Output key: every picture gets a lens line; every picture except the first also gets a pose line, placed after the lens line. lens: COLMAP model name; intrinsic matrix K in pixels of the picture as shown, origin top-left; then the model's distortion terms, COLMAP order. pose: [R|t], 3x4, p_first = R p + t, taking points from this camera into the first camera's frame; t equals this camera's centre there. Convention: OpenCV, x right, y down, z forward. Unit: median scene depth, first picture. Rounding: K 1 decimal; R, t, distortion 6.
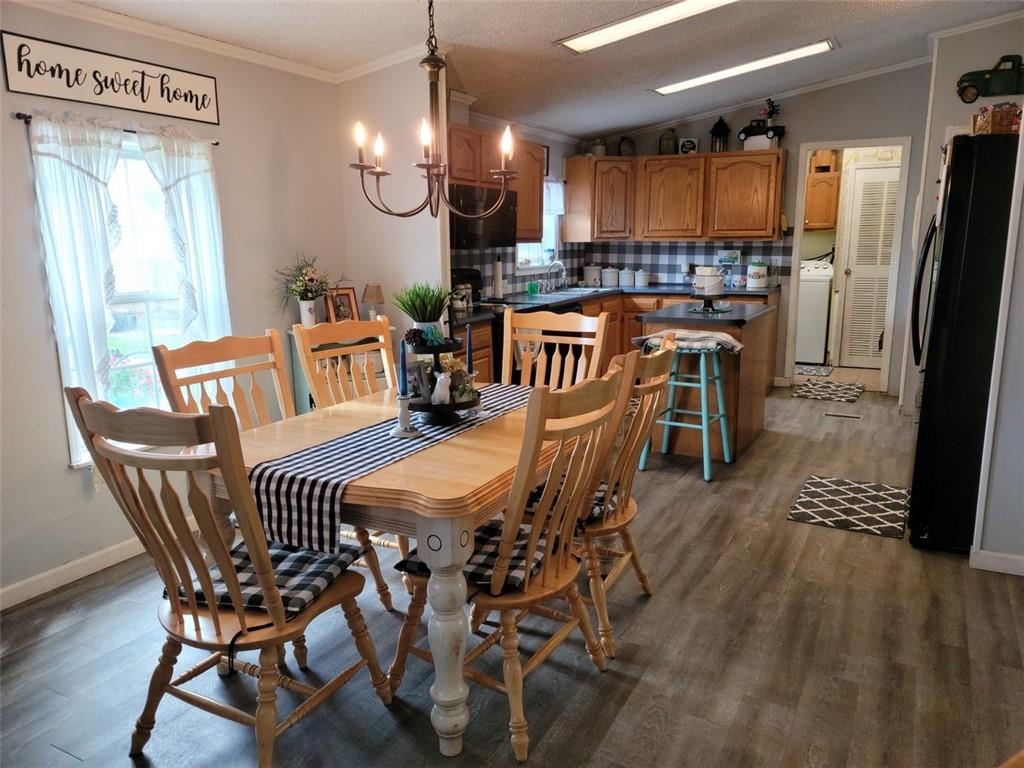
lens RADIAL K [[764.5, 0, 520.7], [0, 764.5, 380.0], [0, 0, 1]] dist [0.071225, -0.047211]
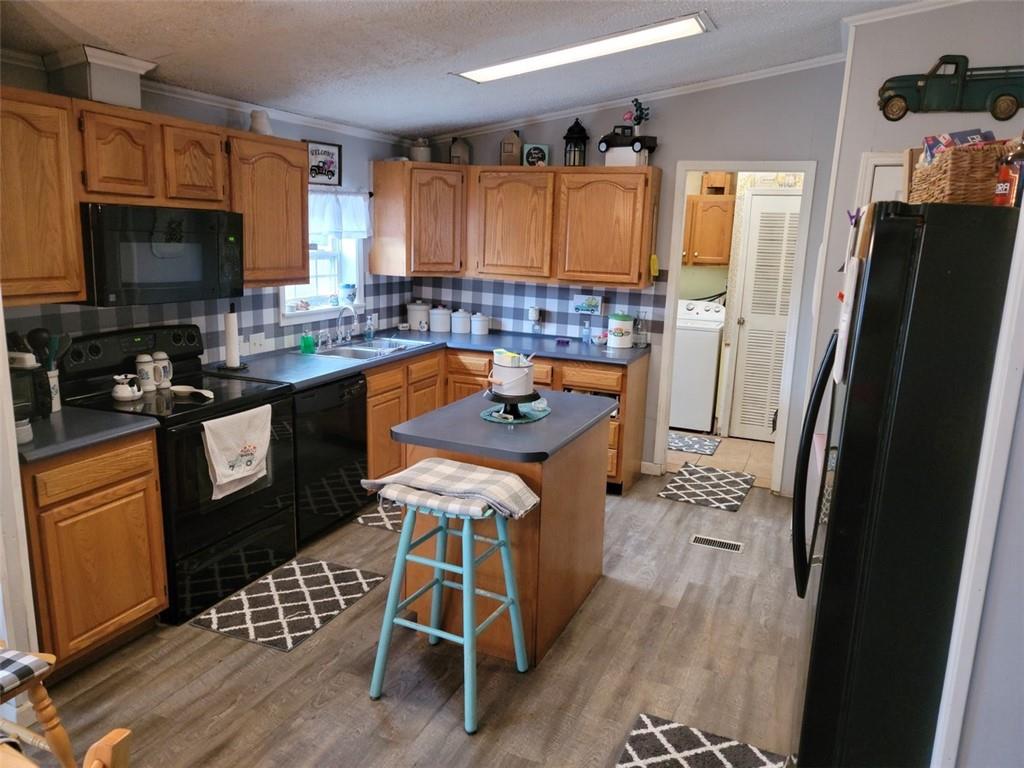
lens RADIAL K [[781.2, 0, 512.0], [0, 781.2, 384.0], [0, 0, 1]] dist [0.083203, -0.062658]
pose [[0.995579, 0.023825, 0.090852, 0.135976], [-0.024772, 0.999650, 0.009315, -0.091548], [-0.090598, -0.011525, 0.995821, 0.248901]]
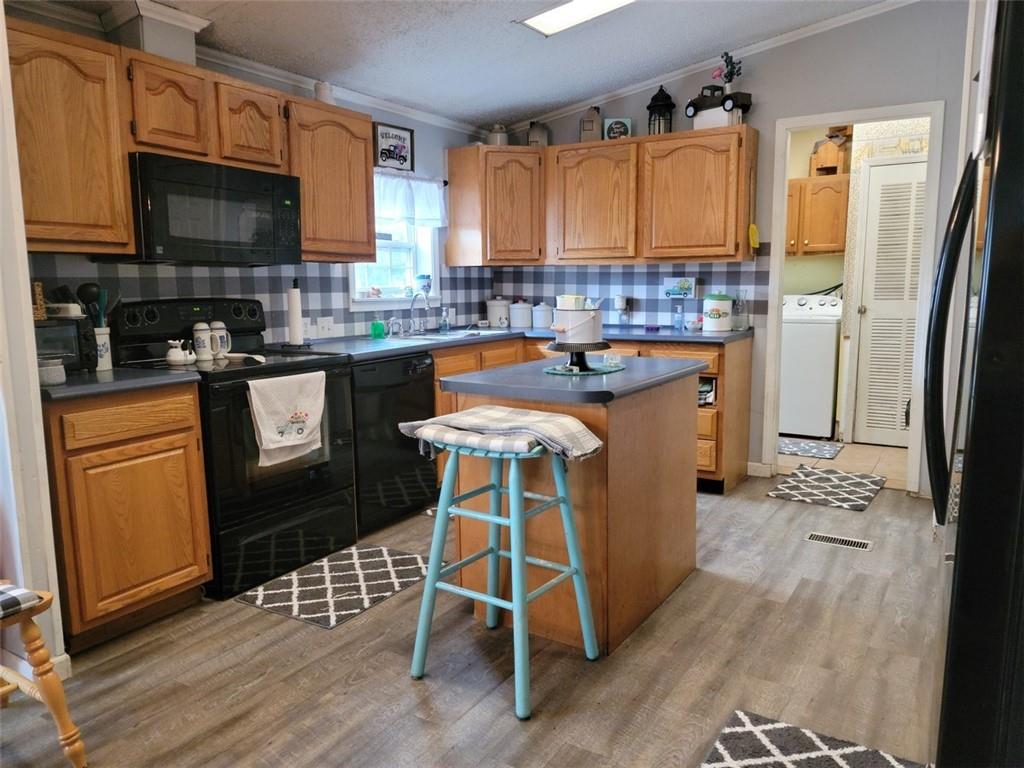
lens RADIAL K [[785.9, 0, 493.4], [0, 785.9, 377.8], [0, 0, 1]] dist [0.054207, -0.002619]
pose [[0.997402, 0.008439, -0.071537, 0.165192], [-0.012678, 0.998177, -0.059009, -0.036222], [0.070909, 0.059762, 0.995691, 0.303226]]
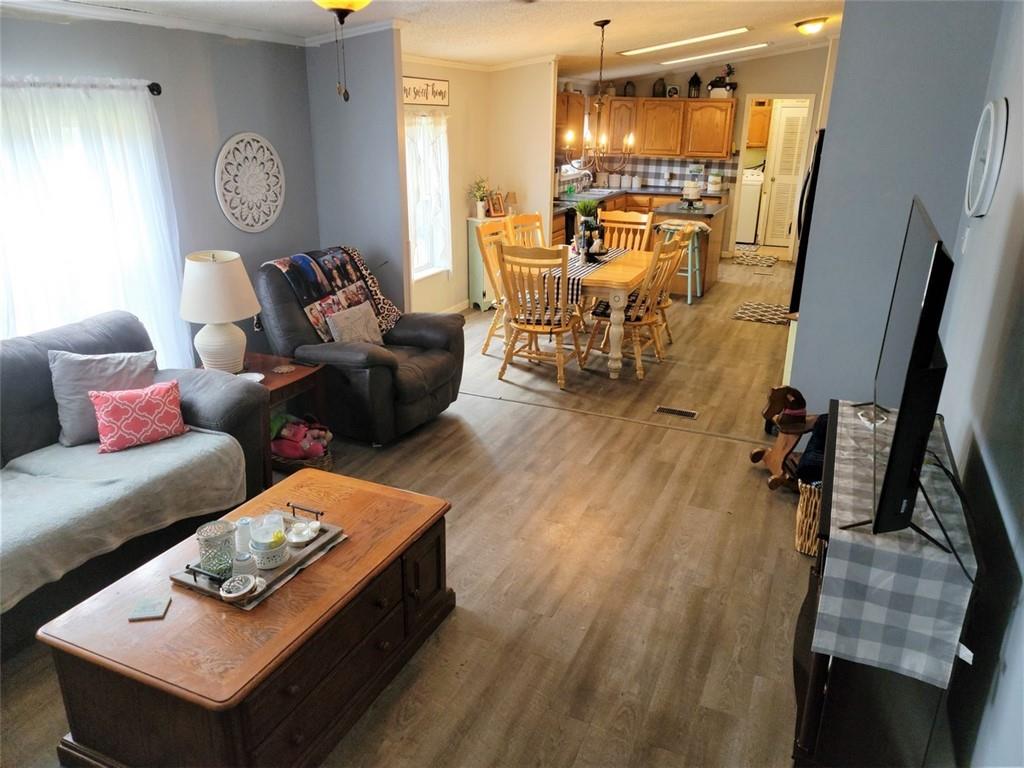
lens RADIAL K [[723.2, 0, 539.3], [0, 723.2, 359.1], [0, 0, 1]] dist [0.059769, -0.000288]
pose [[0.995787, -0.002642, 0.091659, -0.174132], [-0.009548, 0.991164, 0.132295, 0.022717], [-0.091199, -0.132613, 0.986963, -0.441970]]
